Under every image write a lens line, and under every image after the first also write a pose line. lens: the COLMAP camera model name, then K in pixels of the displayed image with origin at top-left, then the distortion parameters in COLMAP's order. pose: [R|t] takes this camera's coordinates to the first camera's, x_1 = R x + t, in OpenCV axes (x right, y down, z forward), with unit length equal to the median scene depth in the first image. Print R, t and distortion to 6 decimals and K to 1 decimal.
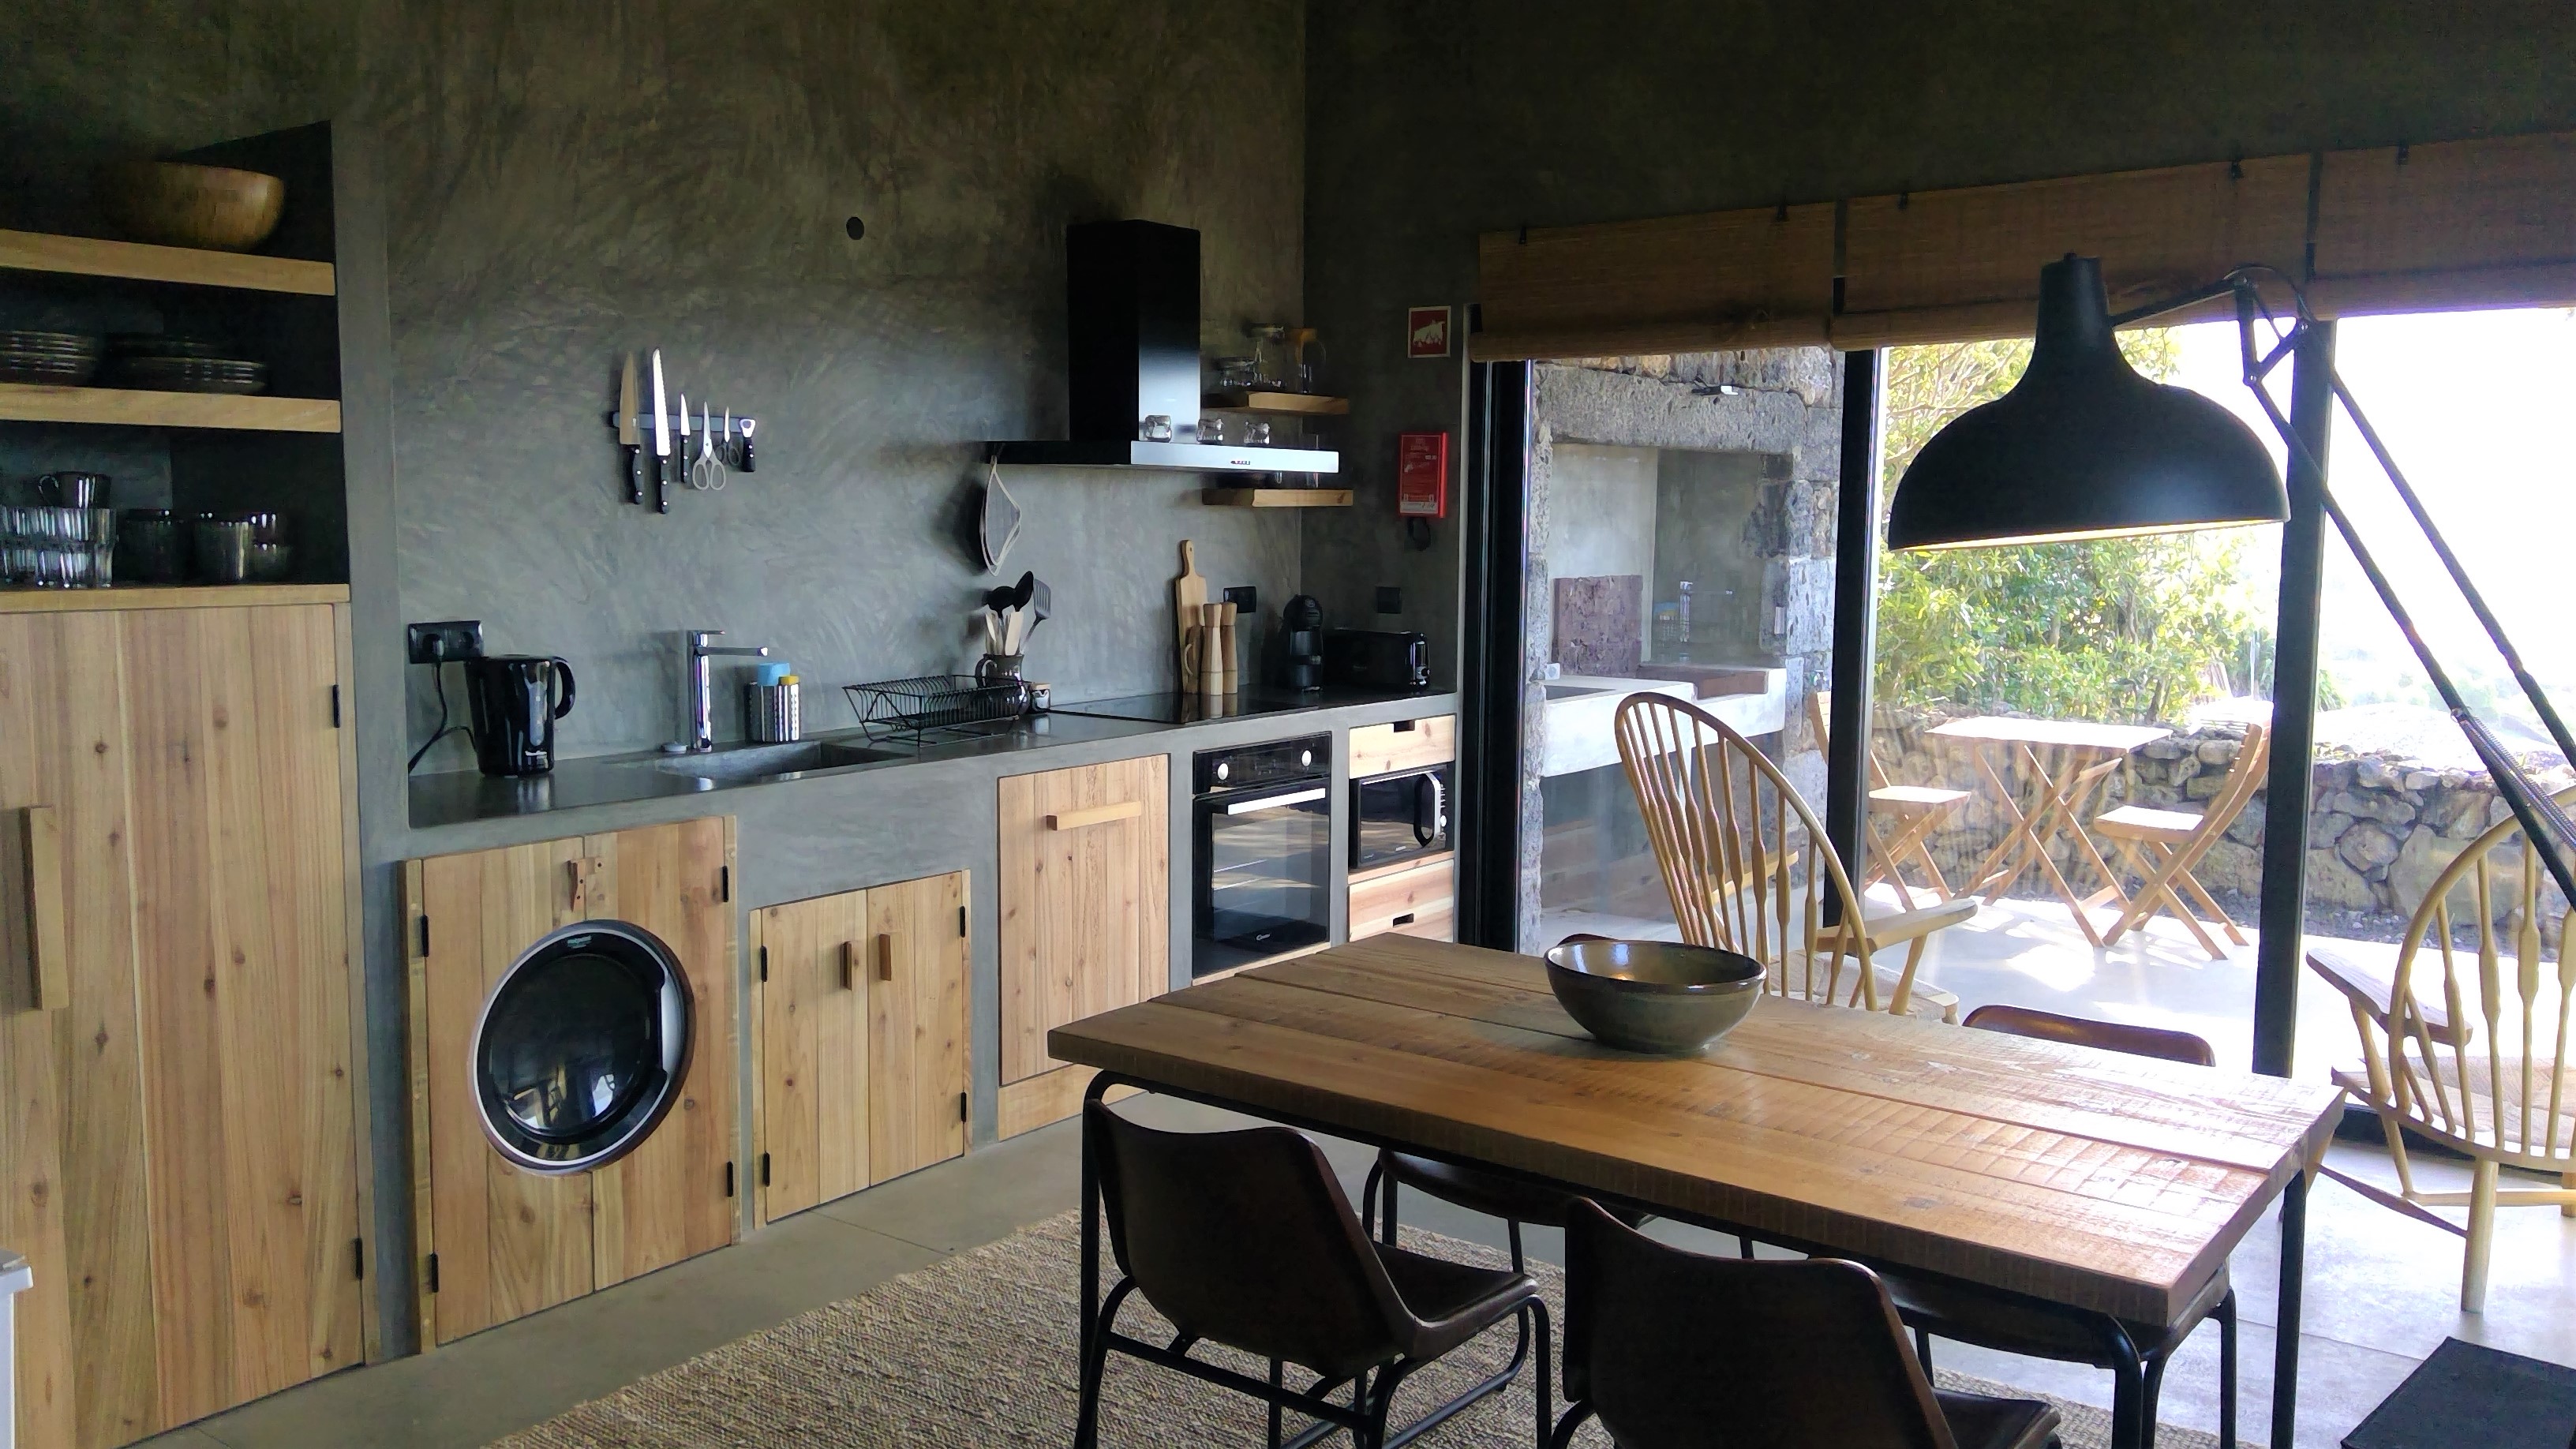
lens RADIAL K [[2020.7, 0, 1288.0], [0, 2020.7, 724.5], [0, 0, 1]] dist [0.123552, -0.185393]
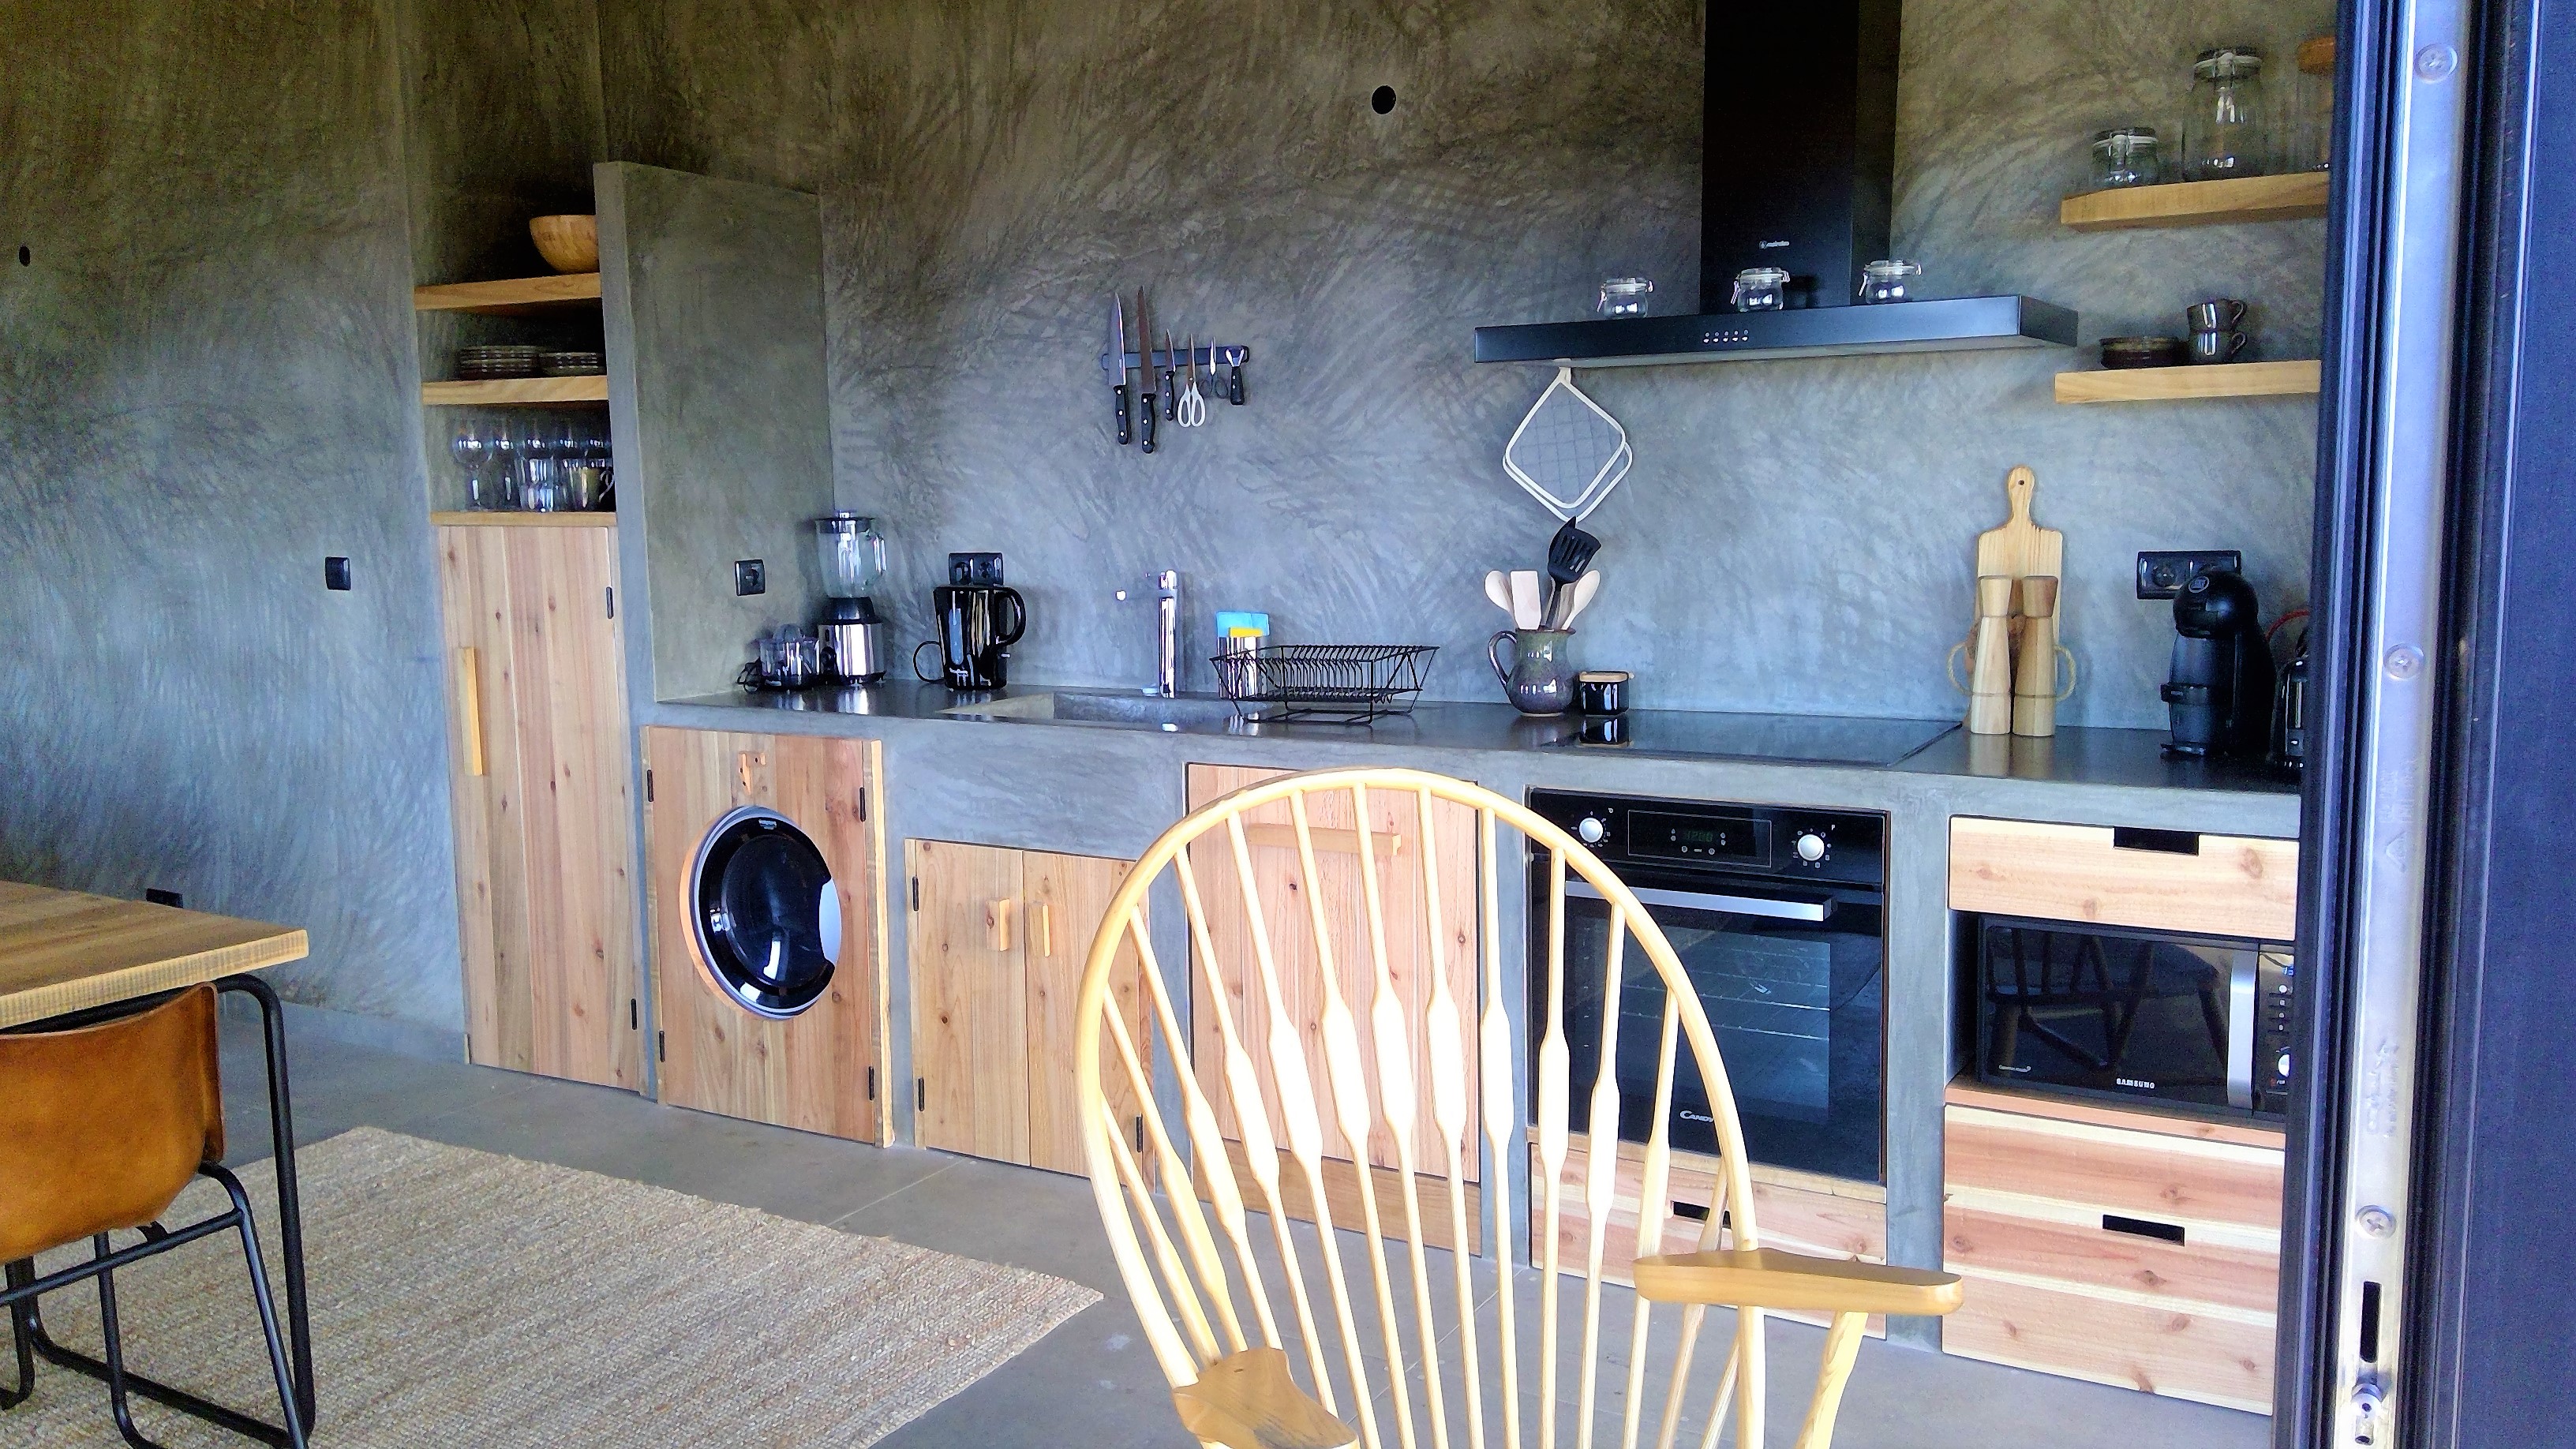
lens RADIAL K [[2020.7, 0, 1288.0], [0, 2020.7, 724.5], [0, 0, 1]] dist [0.123552, -0.185393]
pose [[0.108160, 0.110110, -0.988017, 0.706215], [-0.087080, 0.991076, 0.100918, -0.079517], [0.990312, 0.075122, 0.116783, 0.985139]]
